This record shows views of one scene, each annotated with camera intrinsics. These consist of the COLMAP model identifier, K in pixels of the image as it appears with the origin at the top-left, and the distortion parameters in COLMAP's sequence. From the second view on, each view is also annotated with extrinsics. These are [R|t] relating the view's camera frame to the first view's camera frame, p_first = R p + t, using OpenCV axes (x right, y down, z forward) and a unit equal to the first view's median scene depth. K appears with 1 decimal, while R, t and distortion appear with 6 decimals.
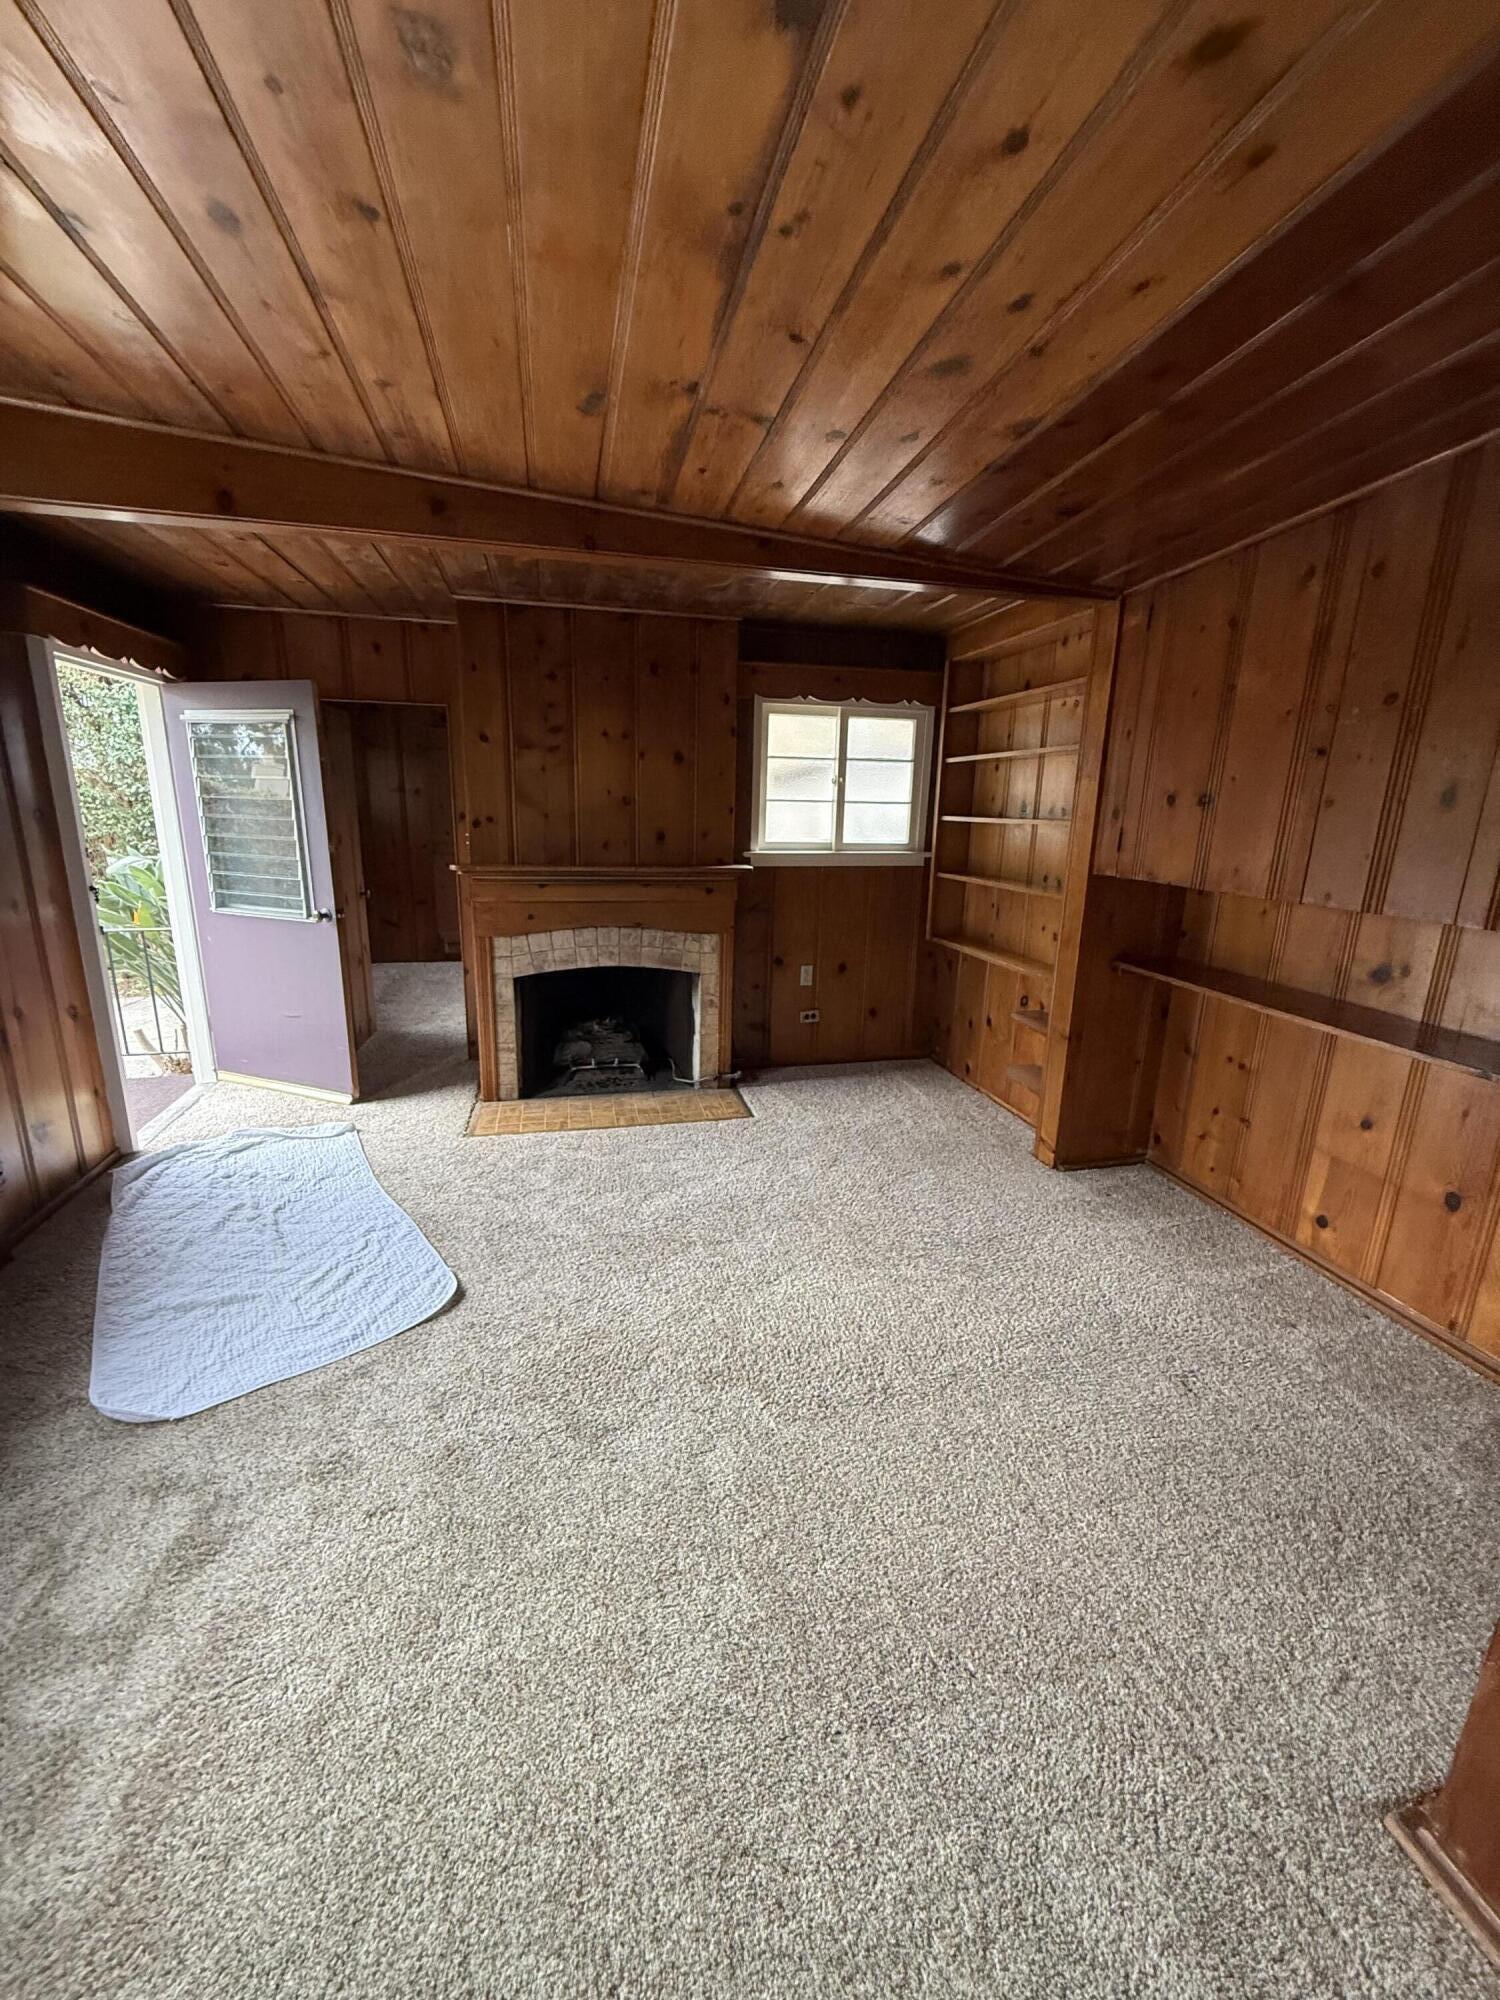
lens RADIAL K [[797.9, 0, 752.9], [0, 797.9, 998.5], [0, 0, 1]] dist [-0.001379, 0.005033]
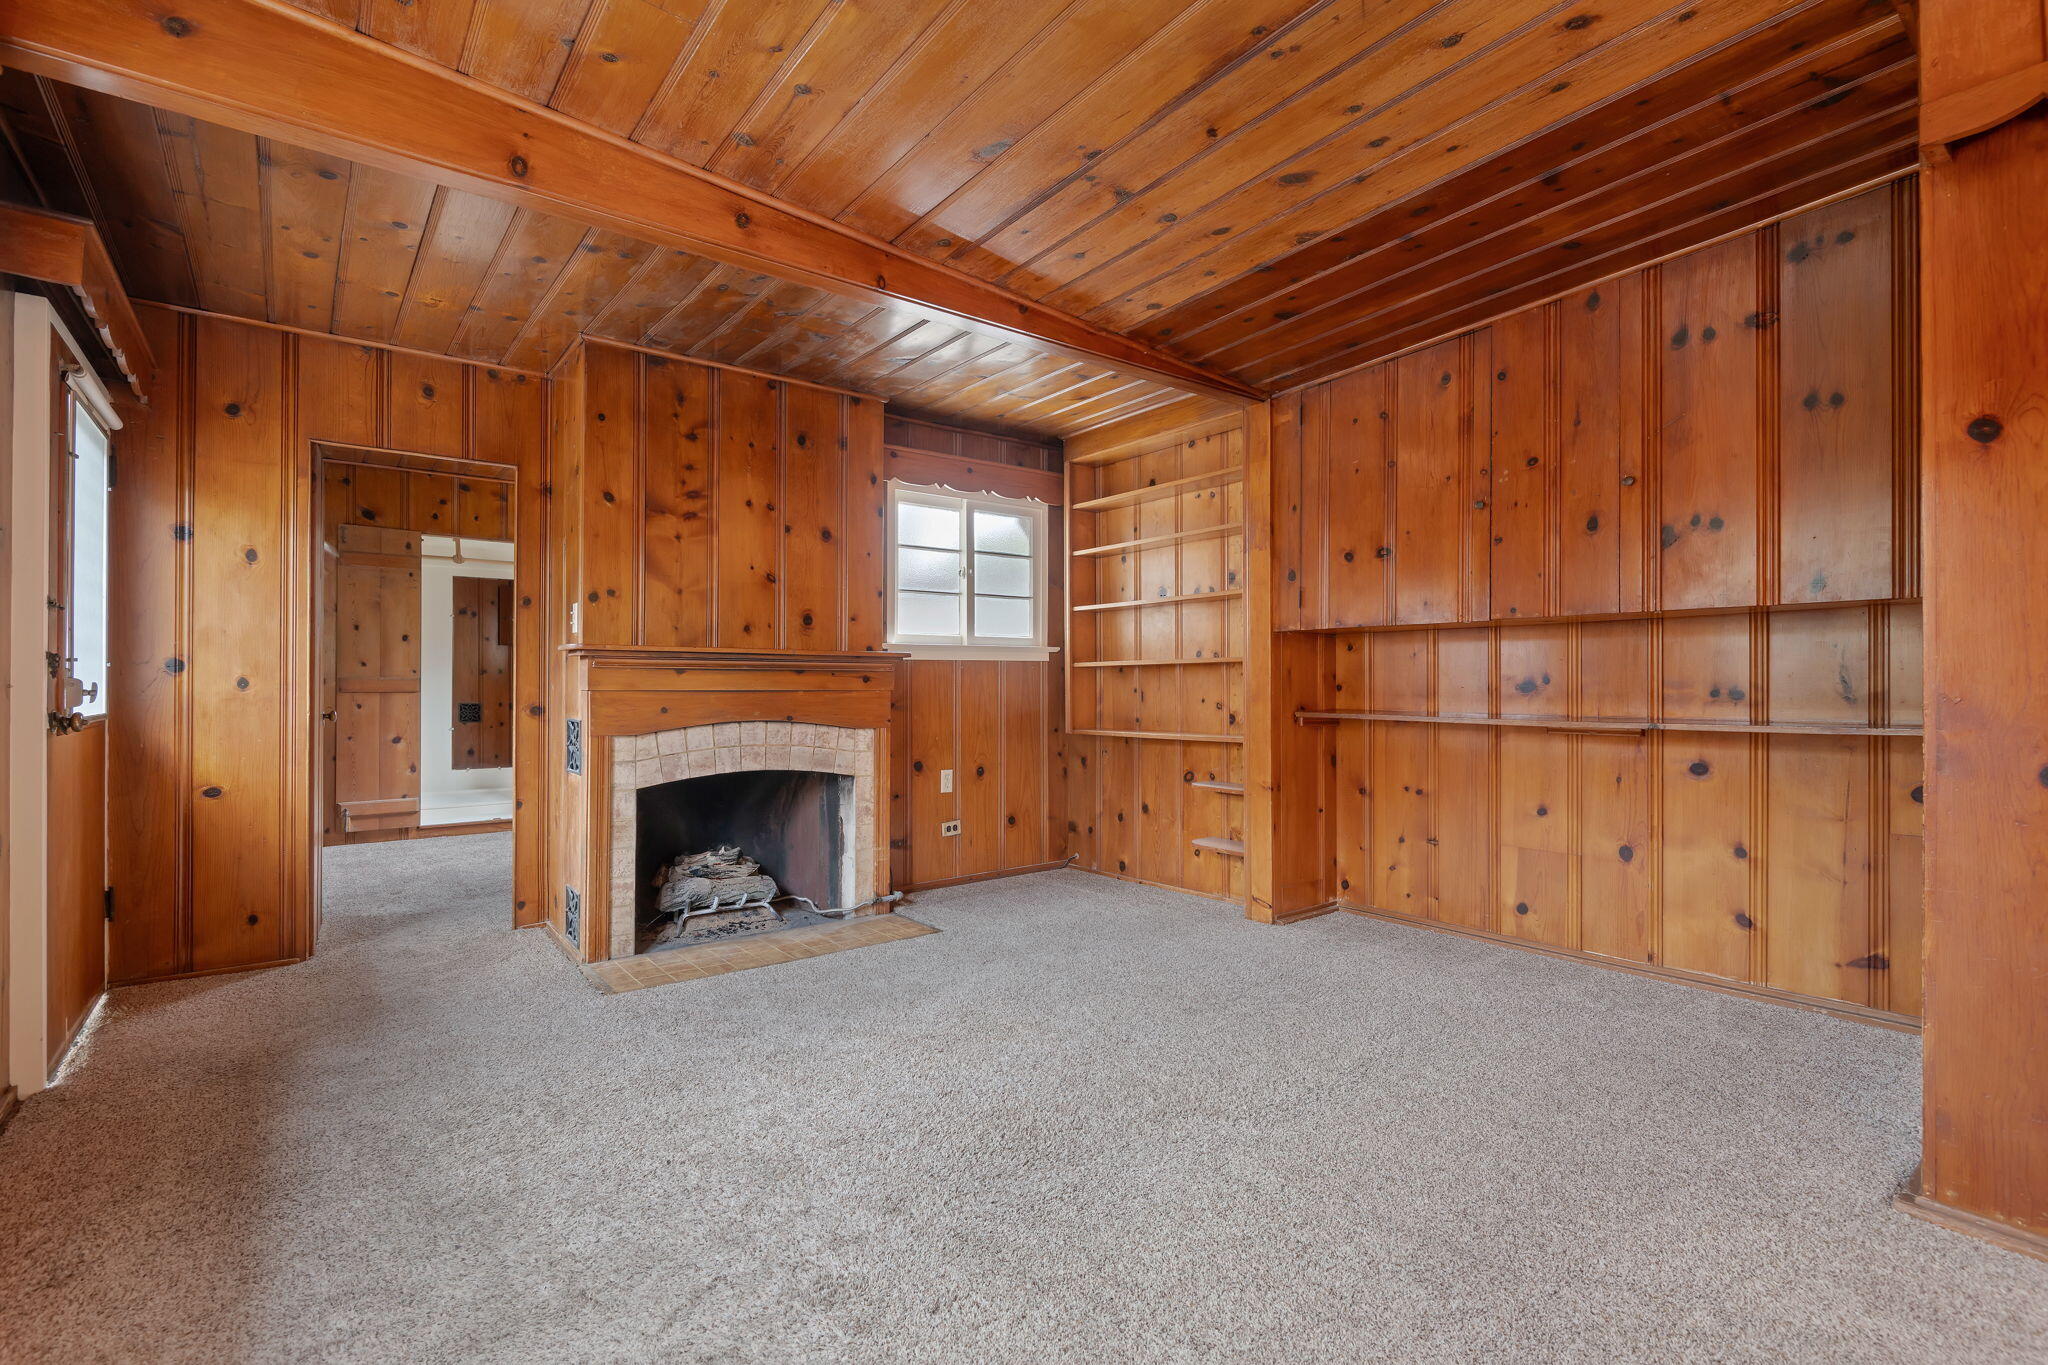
lens RADIAL K [[941.3, 0, 1024.0], [0, 941.3, 682.5], [0, 0, 1]] dist [0.004285, -0.000965]
pose [[0.911178, -0.022202, 0.411415, -0.348060], [0.119661, 0.969766, -0.212685, 0.120411], [-0.394254, 0.243024, 0.886286, 0.005778]]
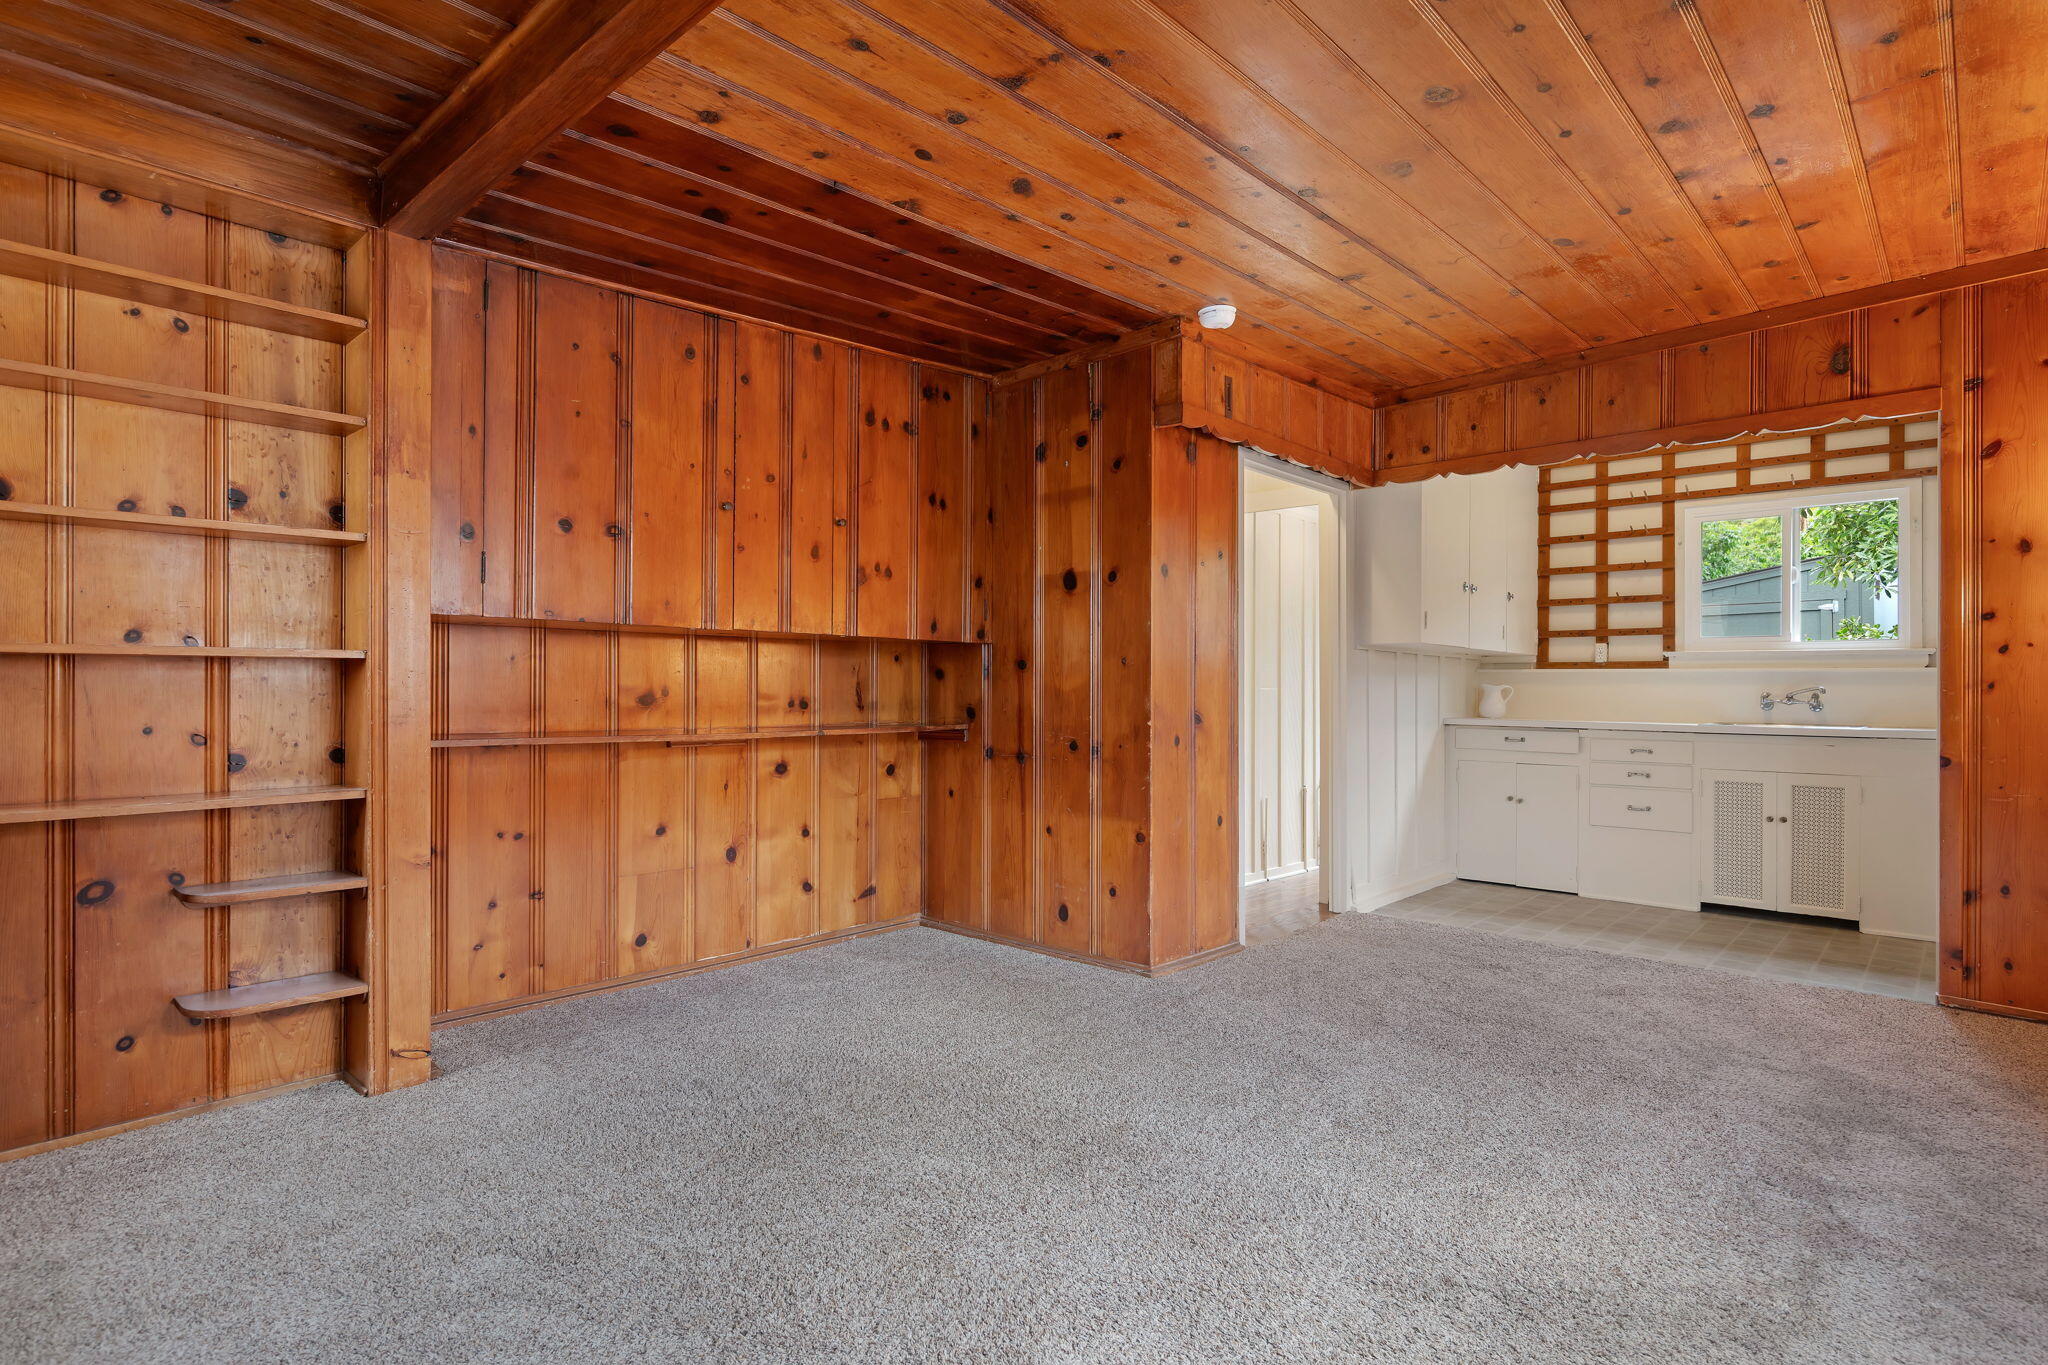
lens RADIAL K [[1041.0, 0, 1027.2], [0, 1041.0, 695.3], [0, 0, 1]] dist [-0.000933, -0.001972]
pose [[-0.557068, -0.025255, 0.830083, -0.503538], [0.185769, 0.970419, 0.154194, -0.108254], [-0.809423, 0.240100, -0.535898, 0.896046]]
